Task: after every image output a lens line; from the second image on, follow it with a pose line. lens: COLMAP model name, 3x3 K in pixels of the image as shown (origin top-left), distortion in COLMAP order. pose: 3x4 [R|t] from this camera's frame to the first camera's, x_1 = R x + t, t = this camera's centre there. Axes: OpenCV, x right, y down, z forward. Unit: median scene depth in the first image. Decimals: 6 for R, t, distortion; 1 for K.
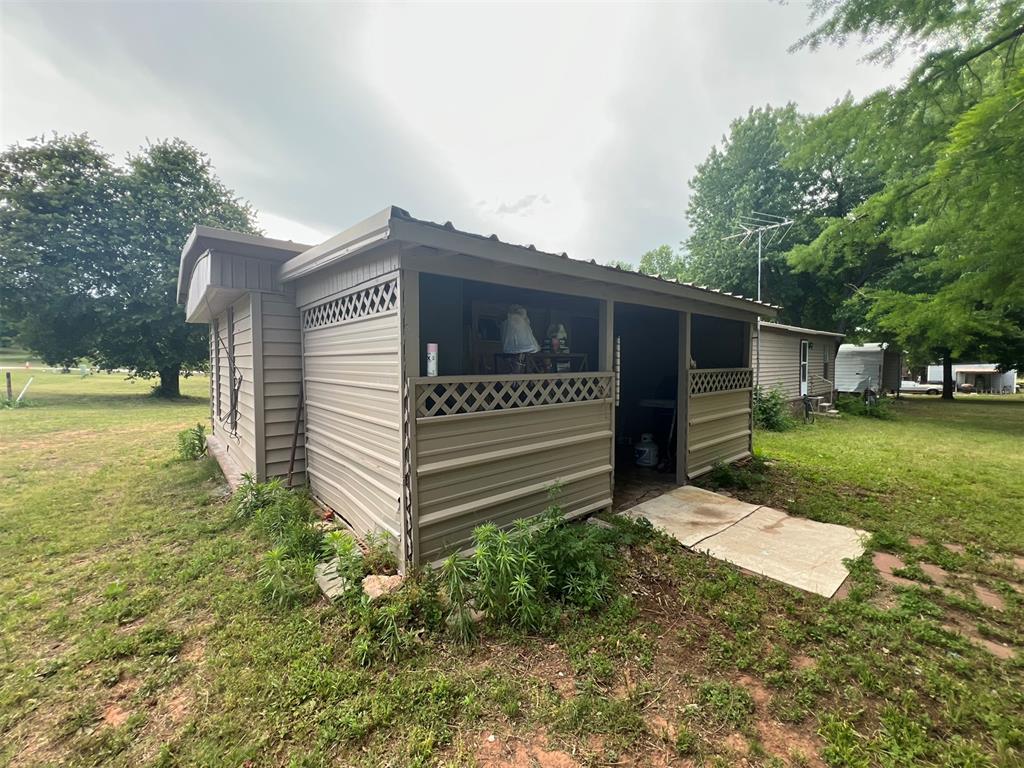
lens RADIAL K [[407.0, 0, 512.0], [0, 407.0, 384.0], [0, 0, 1]] dist [-0.000687, 0.000114]
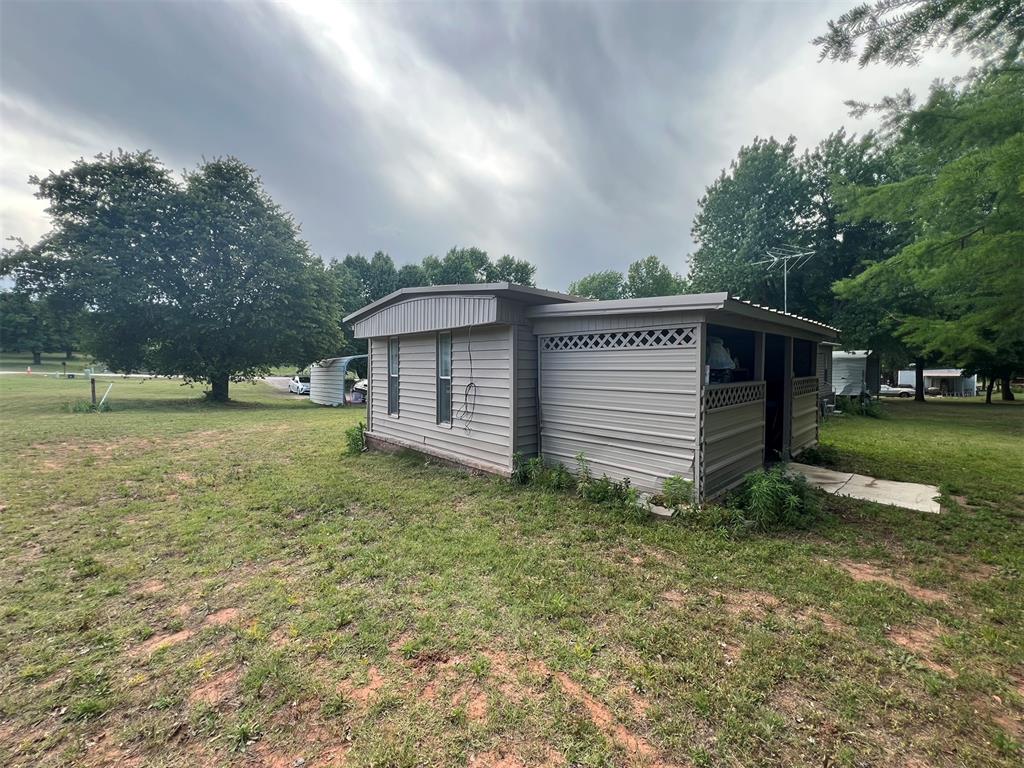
lens RADIAL K [[408.5, 0, 512.0], [0, 408.5, 384.0], [0, 0, 1]] dist [-0.002337, 0.000052]
pose [[0.998858, -0.001445, 0.047766, -0.163007], [0.001919, 0.999949, -0.009880, -0.001153], [-0.047749, 0.009960, 0.998810, -0.094335]]
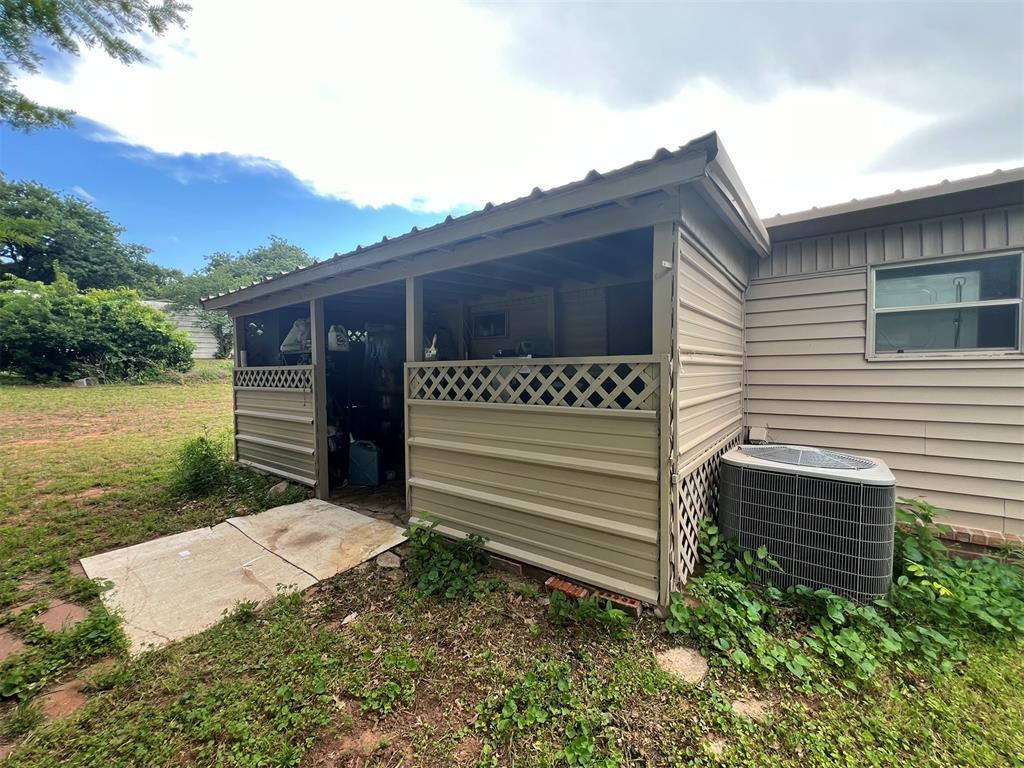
lens RADIAL K [[462.4, 0, 512.0], [0, 462.4, 384.0], [0, 0, 1]] dist [-0.000484, 0.056006]
pose [[0.163060, 0.079899, -0.983376, 0.336550], [0.004857, 0.996638, 0.081782, -0.016914], [0.986604, -0.018112, 0.162123, 0.291727]]
